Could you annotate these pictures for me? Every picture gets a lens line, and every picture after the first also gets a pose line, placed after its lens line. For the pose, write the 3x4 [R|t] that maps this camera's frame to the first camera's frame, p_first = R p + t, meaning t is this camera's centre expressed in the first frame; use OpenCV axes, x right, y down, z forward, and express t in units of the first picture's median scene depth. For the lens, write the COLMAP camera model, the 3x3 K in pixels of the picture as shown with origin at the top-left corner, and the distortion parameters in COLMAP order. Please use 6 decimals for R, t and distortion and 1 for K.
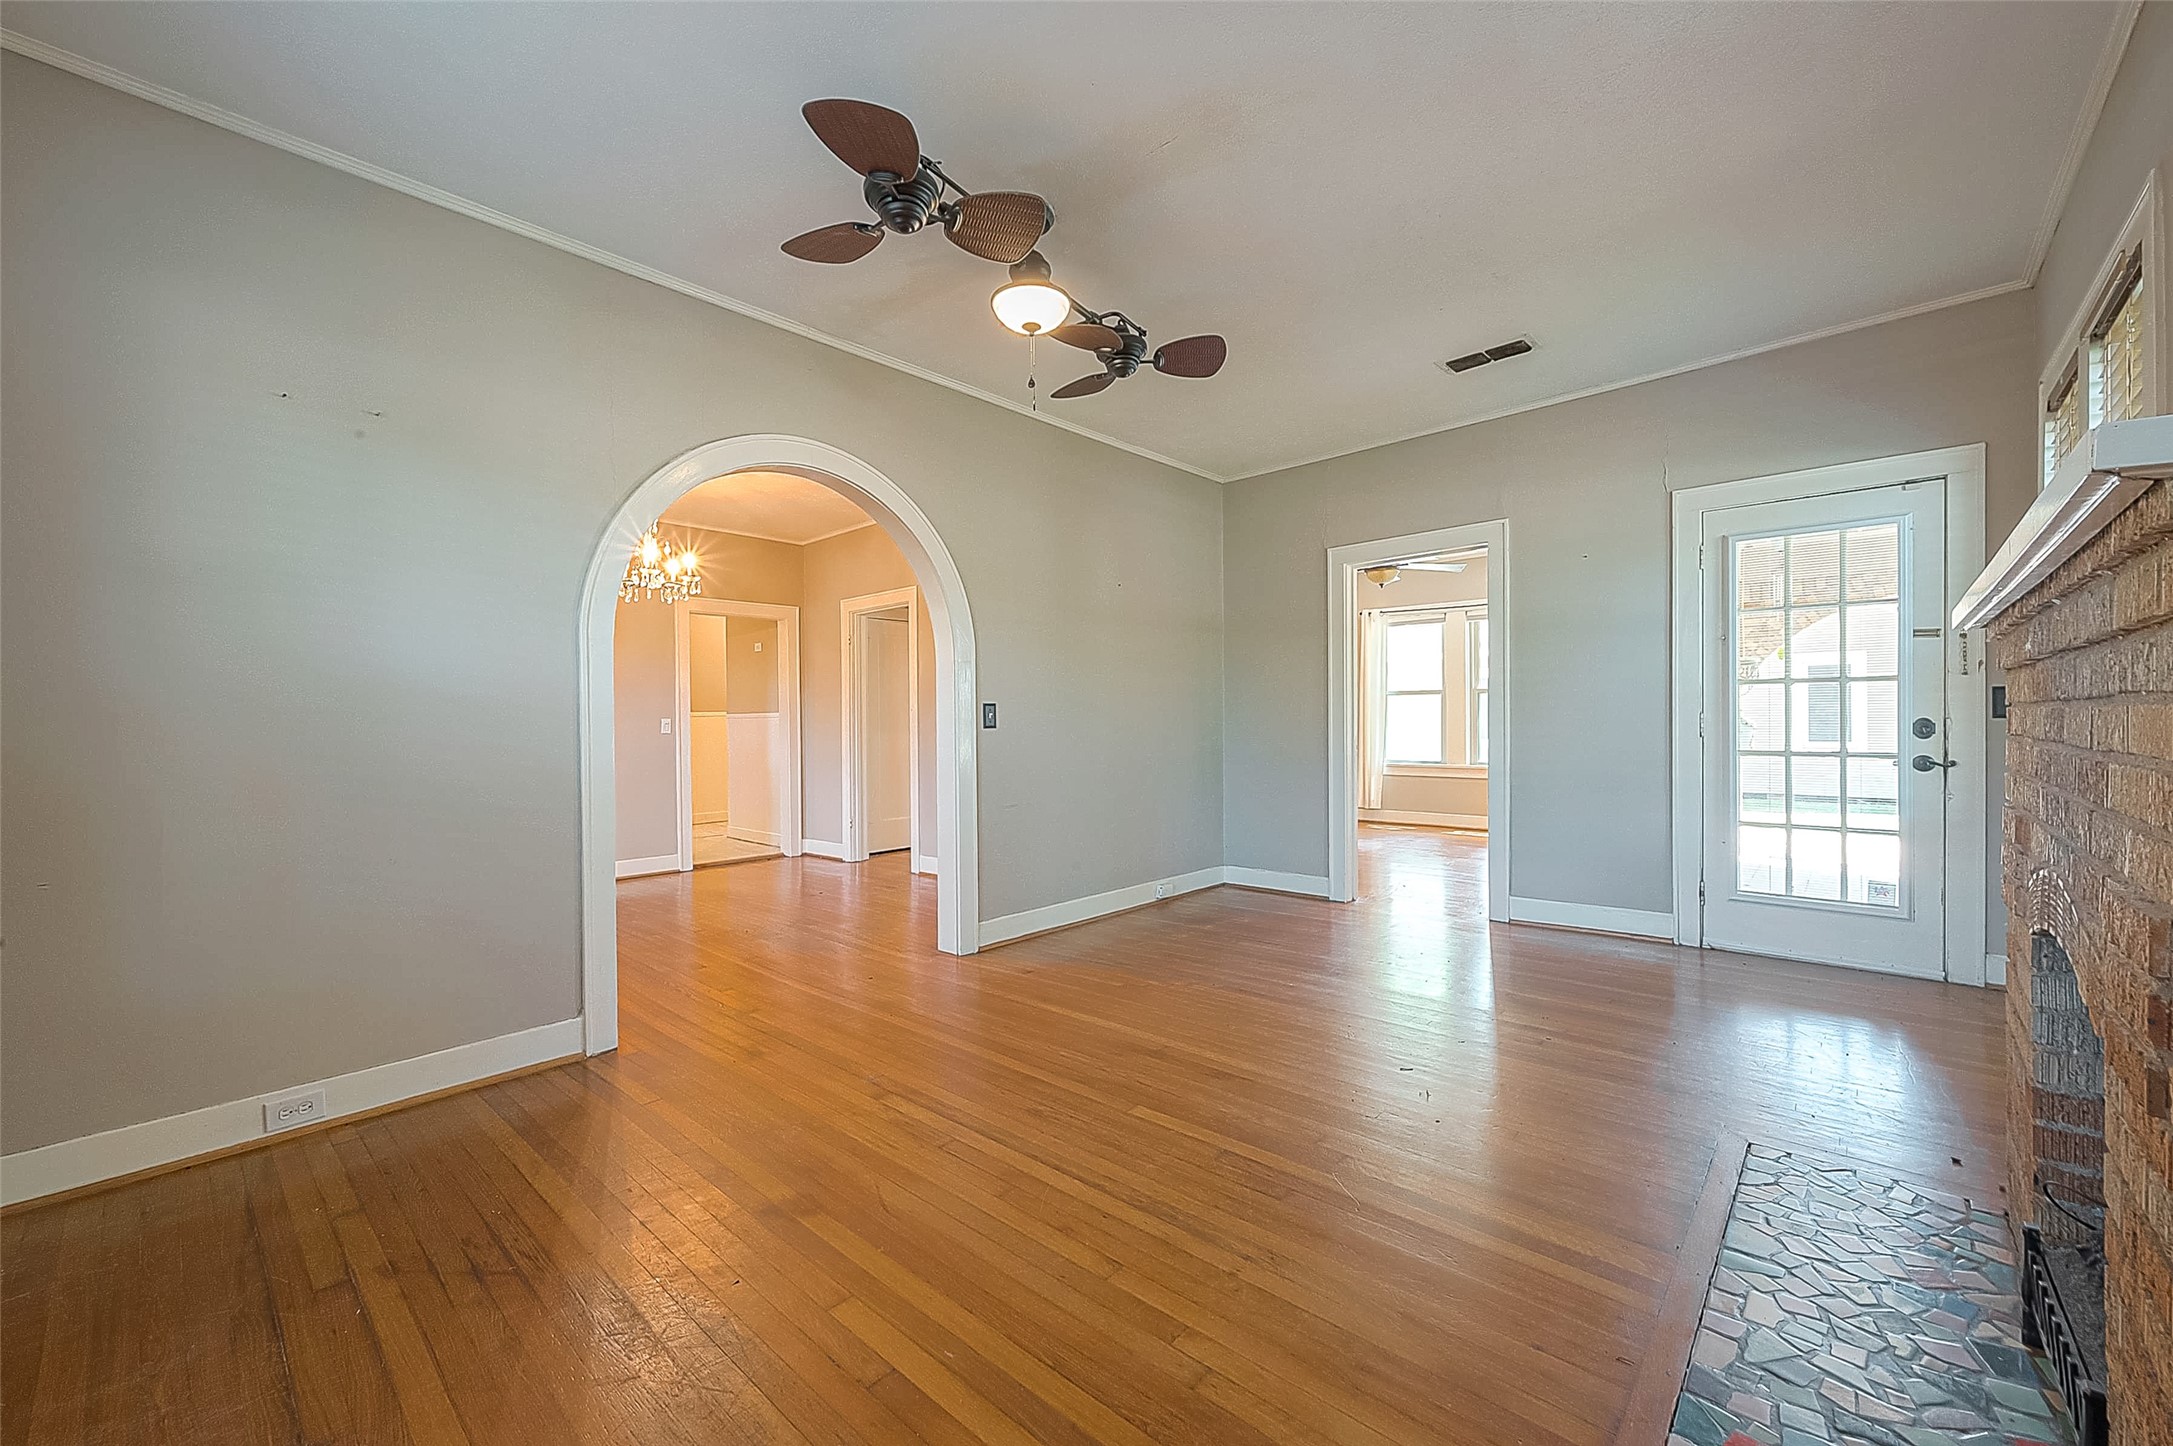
lens RADIAL K [[857.0, 0, 1089.0], [0, 857.0, 724.9], [0, 0, 1]] dist [-0.000560, -0.000247]
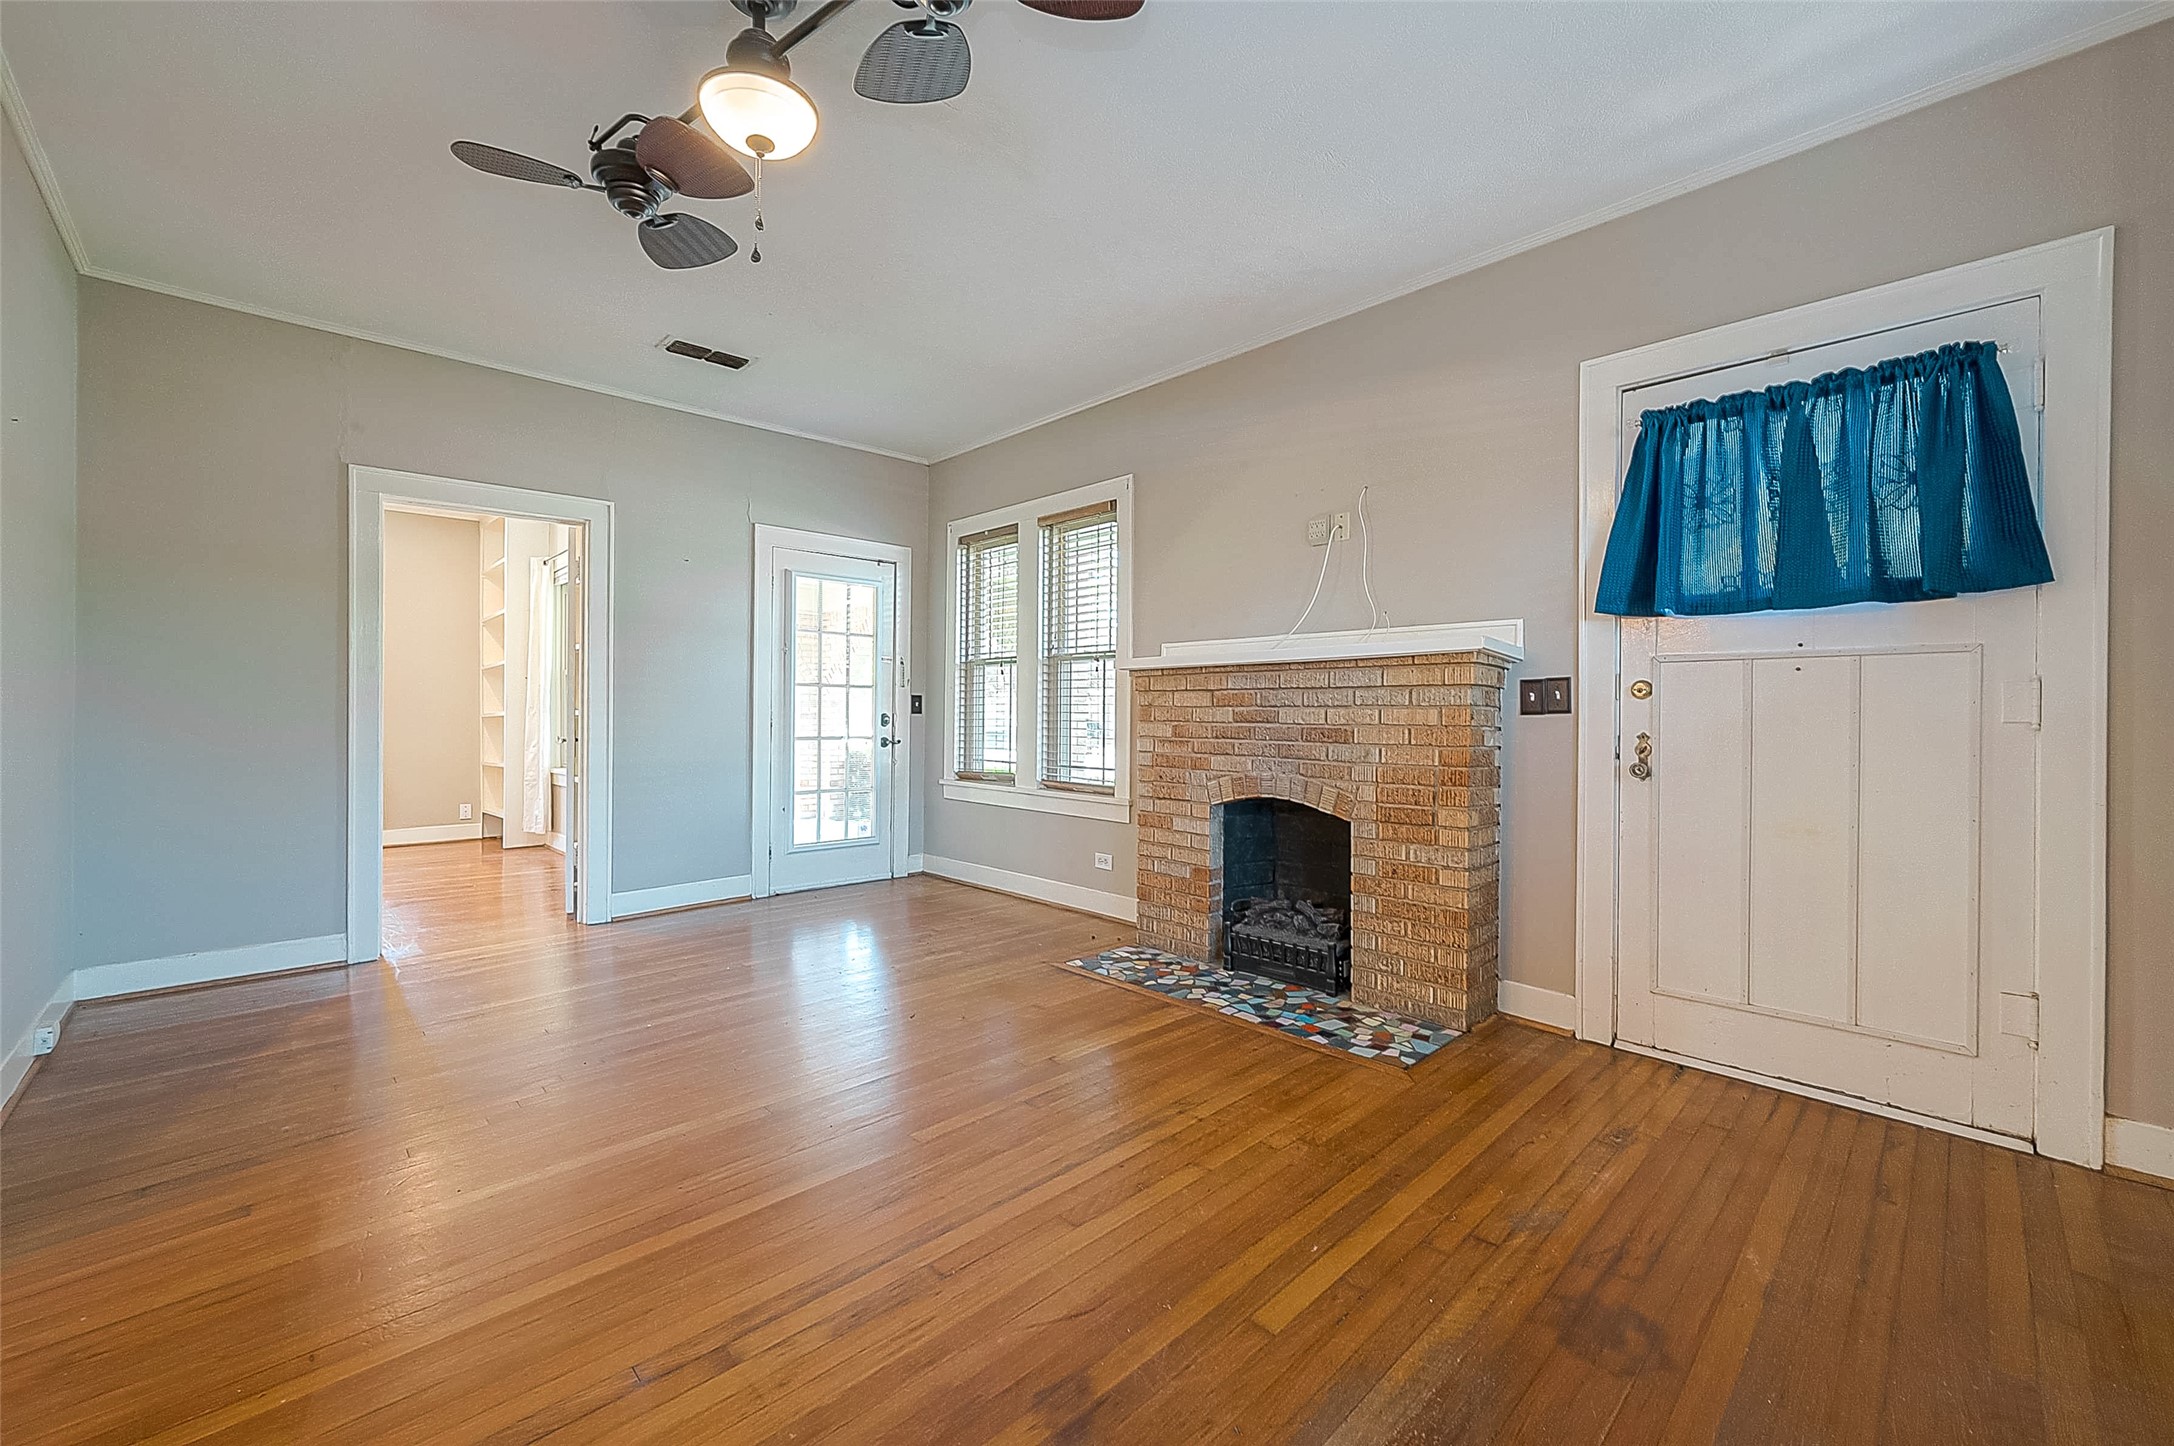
lens RADIAL K [[851.9, 0, 1095.2], [0, 851.9, 720.2], [0, 0, 1]] dist [0.000627, -0.000262]
pose [[0.065218, 0.001458, 0.997870, -0.553799], [-0.000914, 0.999999, -0.001402, 0.006534], [-0.997871, -0.000821, 0.065219, 0.504298]]
